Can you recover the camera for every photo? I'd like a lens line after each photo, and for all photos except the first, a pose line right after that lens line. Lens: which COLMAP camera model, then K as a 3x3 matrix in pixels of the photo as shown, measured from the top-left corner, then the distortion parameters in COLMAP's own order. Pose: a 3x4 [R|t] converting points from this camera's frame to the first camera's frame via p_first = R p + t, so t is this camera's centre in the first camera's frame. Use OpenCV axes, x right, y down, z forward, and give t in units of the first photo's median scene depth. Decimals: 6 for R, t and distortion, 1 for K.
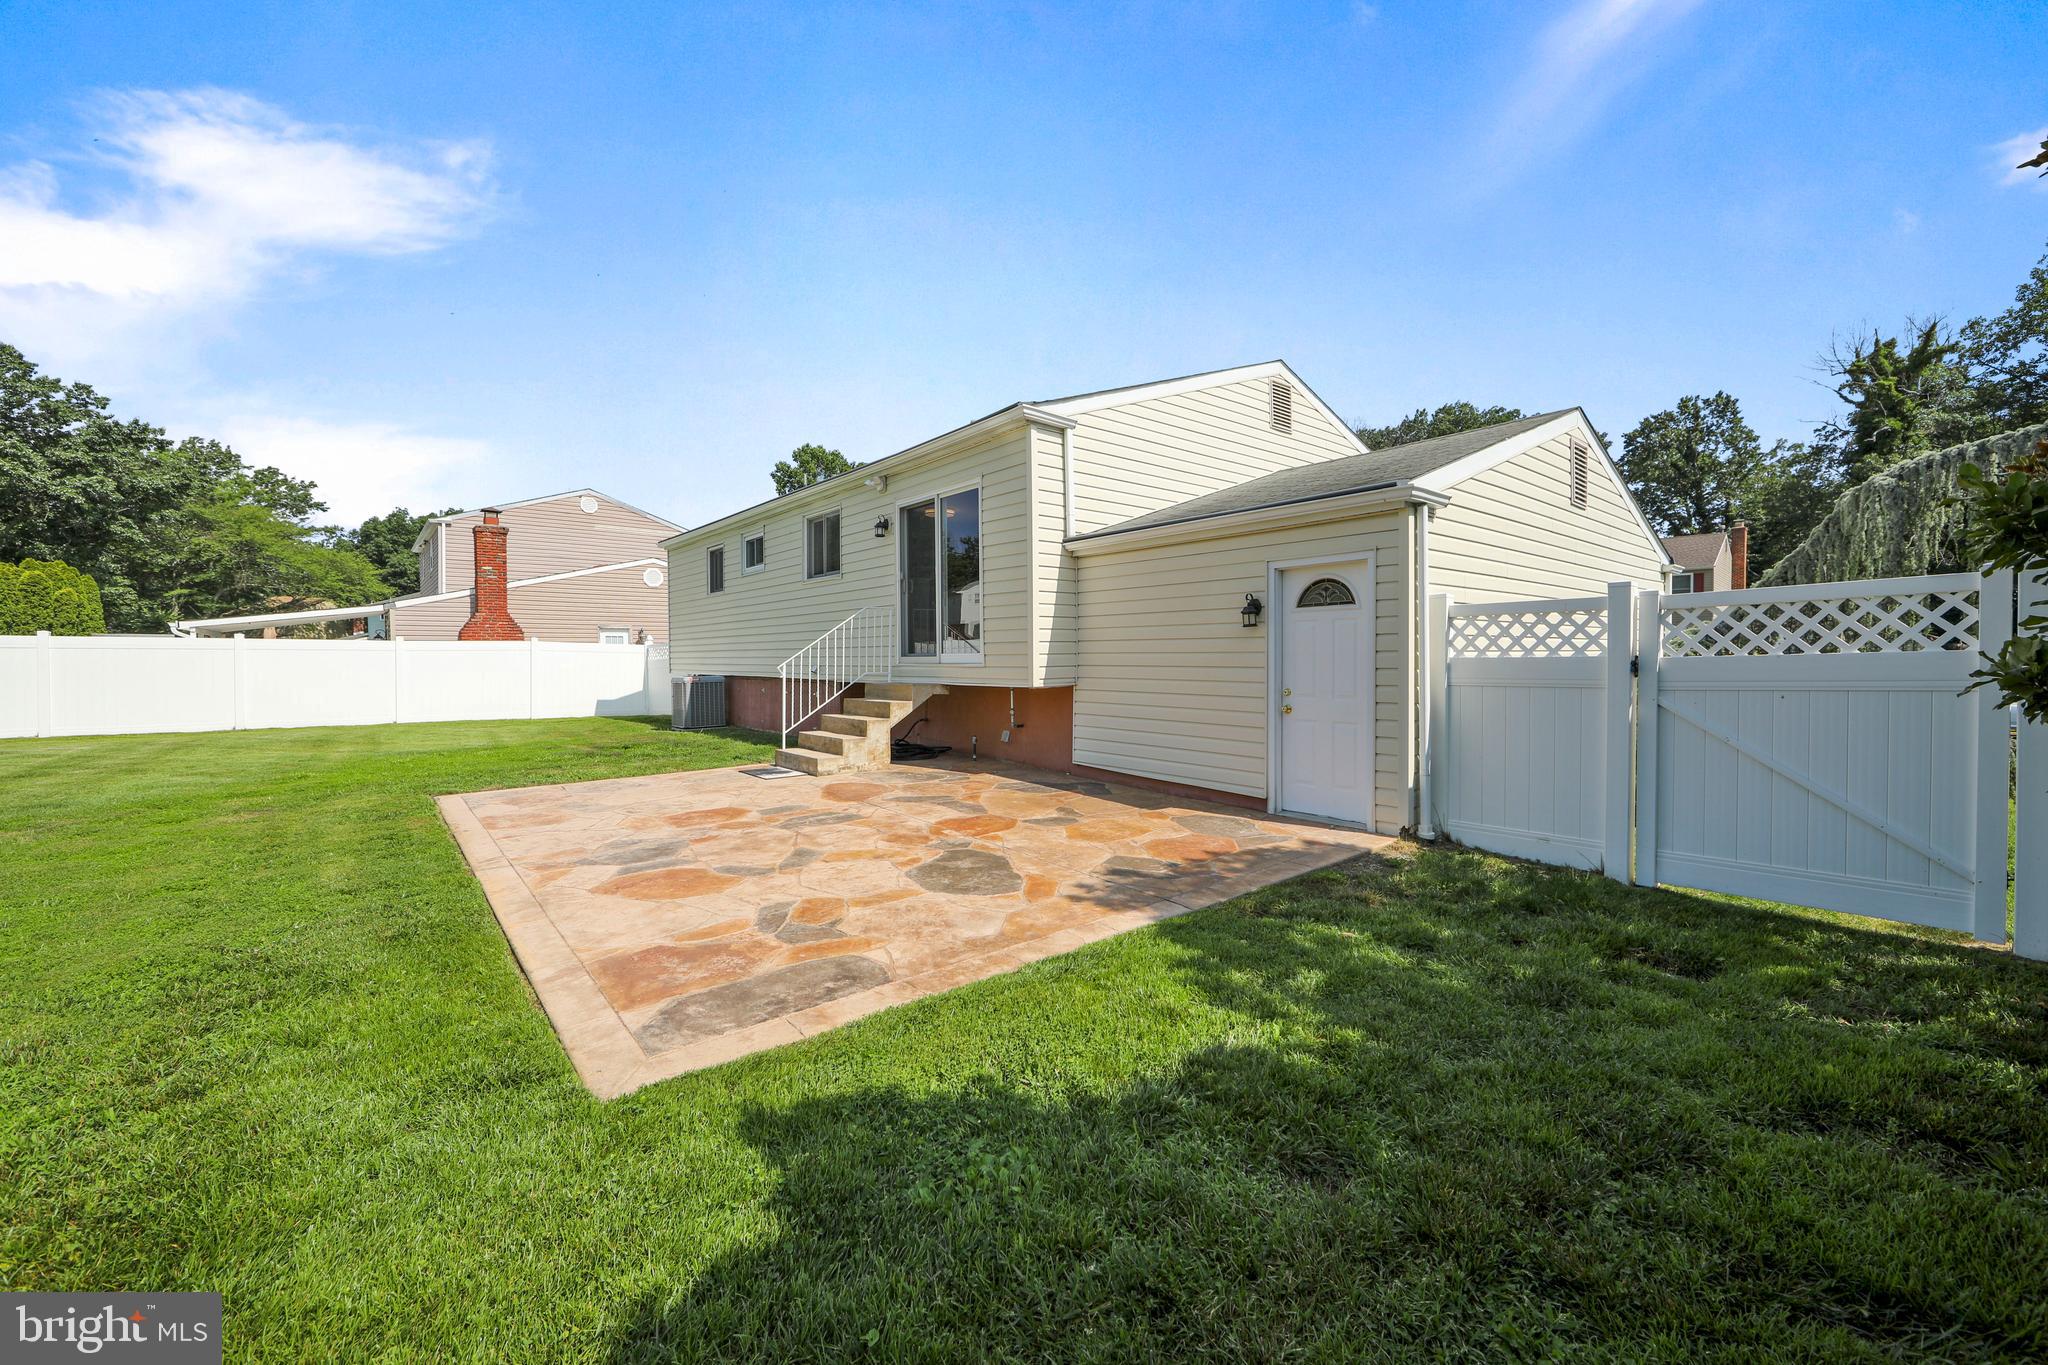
lens RADIAL K [[803.8, 0, 1024.8], [0, 803.8, 680.7], [0, 0, 1]] dist [-0.016631, 0.000370]
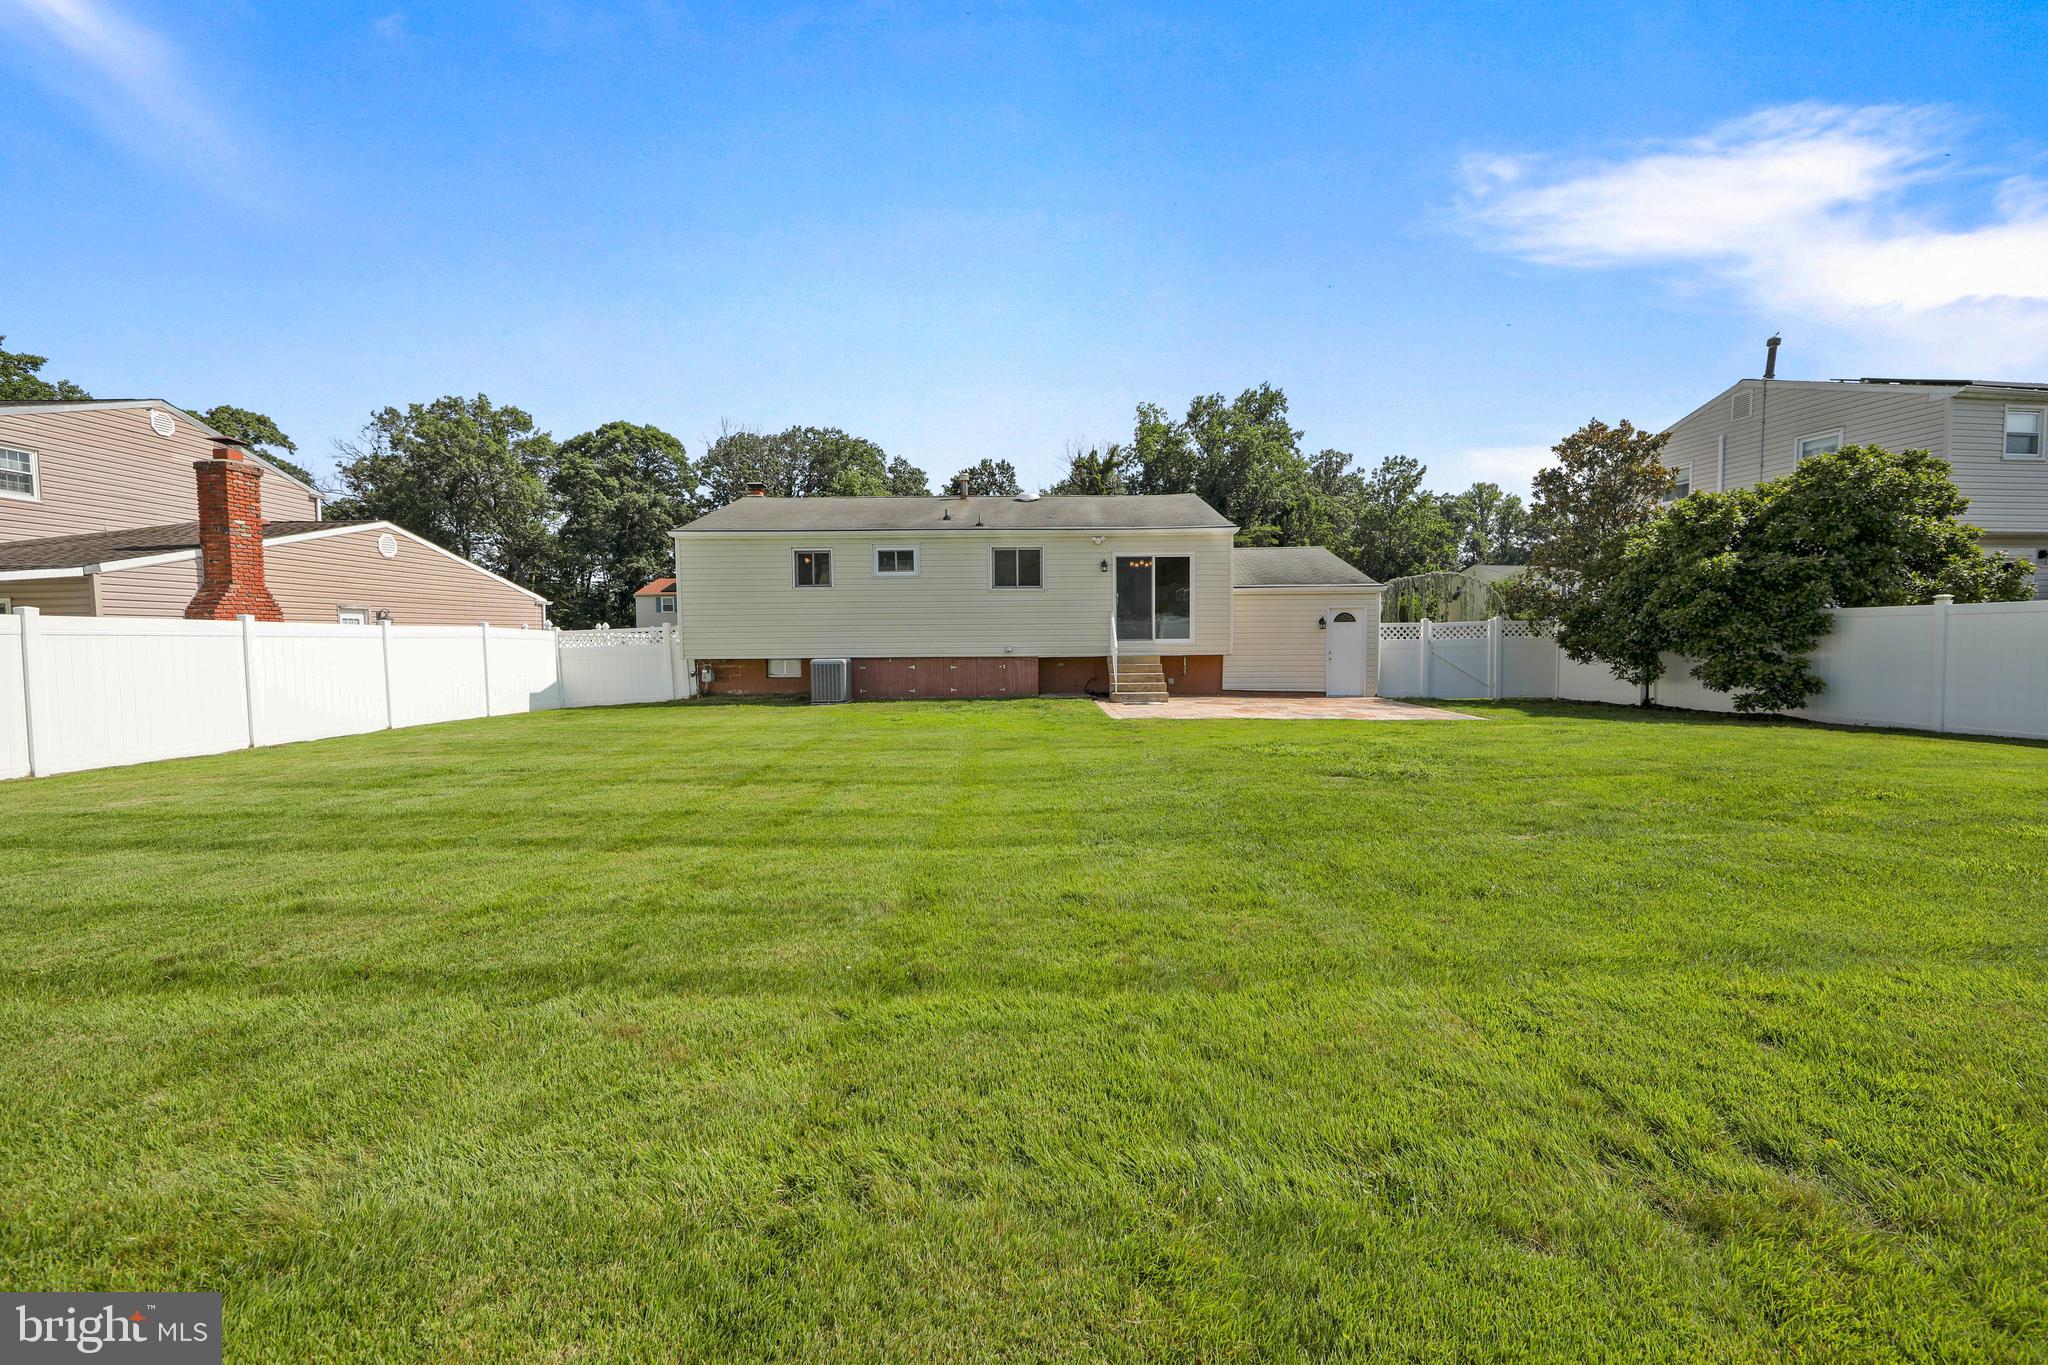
lens RADIAL K [[803.8, 0, 1030.5], [0, 803.8, 677.4], [0, 0, 1]] dist [-0.016631, 0.000370]
pose [[0.620830, -0.044981, 0.782654, -0.848049], [0.027352, 0.998988, 0.035718, -0.009377], [-0.783468, -0.000767, 0.621431, 0.027738]]
